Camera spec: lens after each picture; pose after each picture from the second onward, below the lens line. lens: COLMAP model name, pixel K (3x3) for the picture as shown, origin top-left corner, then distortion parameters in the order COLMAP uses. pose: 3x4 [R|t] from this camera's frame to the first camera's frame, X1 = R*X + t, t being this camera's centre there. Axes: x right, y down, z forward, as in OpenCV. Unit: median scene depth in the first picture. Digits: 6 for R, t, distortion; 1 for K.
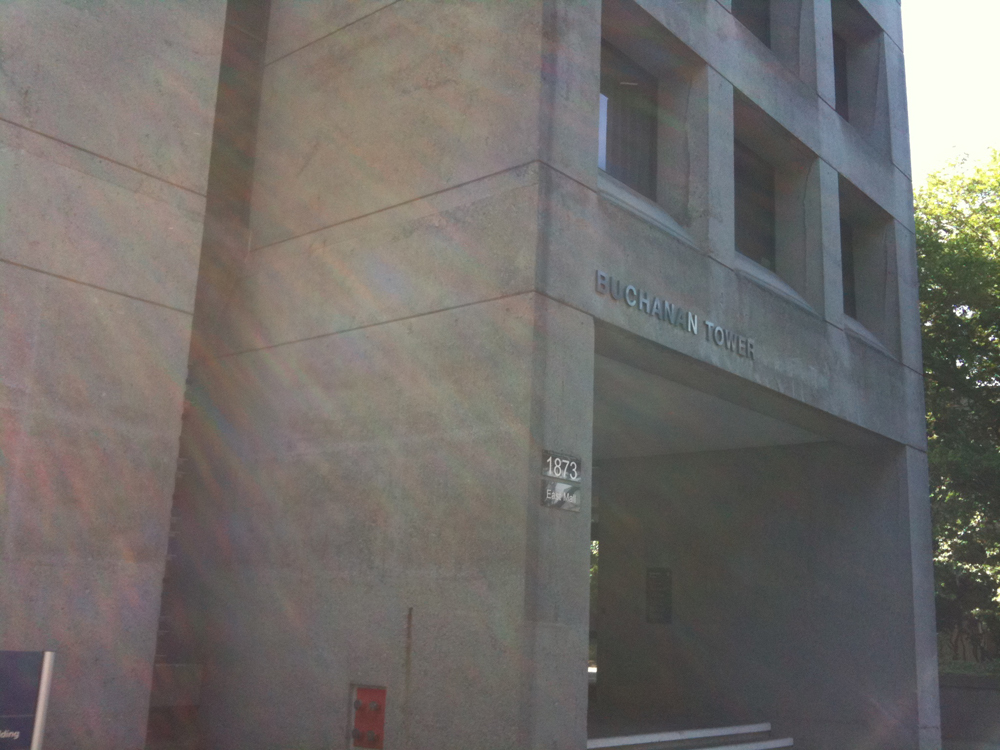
lens RADIAL K [[1086.3, 0, 500.9], [0, 1086.3, 372.1], [0, 0, 1]] dist [0.115854, -0.458120]
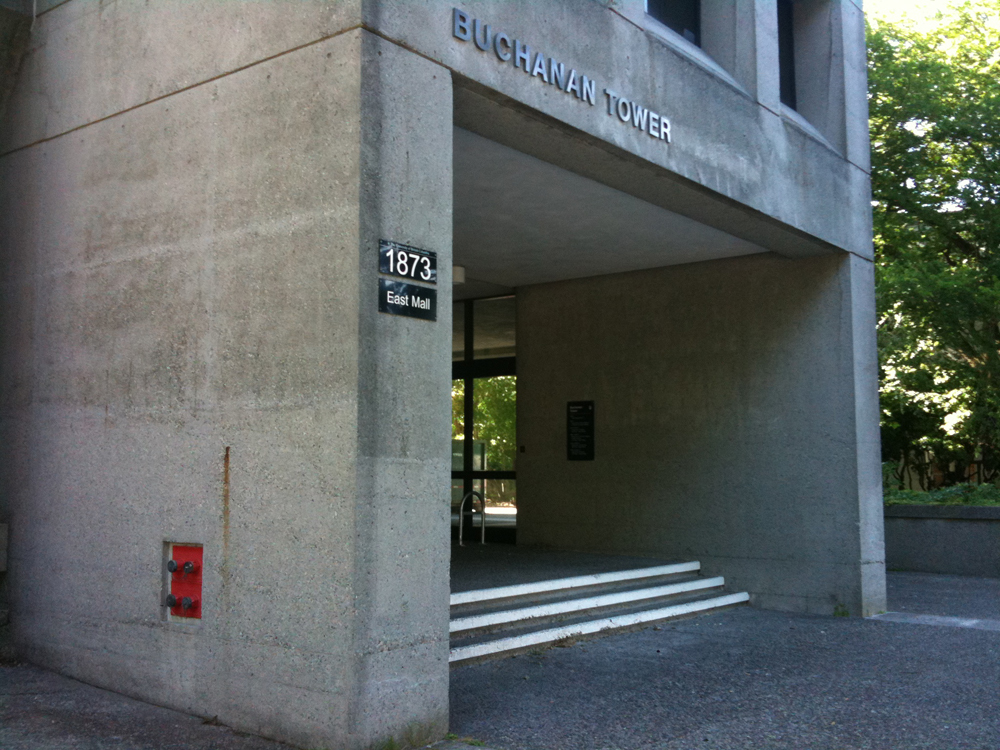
lens RADIAL K [[1086.3, 0, 500.9], [0, 1086.3, 372.1], [0, 0, 1]] dist [0.115854, -0.458120]
pose [[0.998709, -0.032140, 0.039345, 0.074639], [0.026469, 0.990214, 0.137025, 0.049977], [-0.043364, -0.135807, 0.989786, 0.181486]]
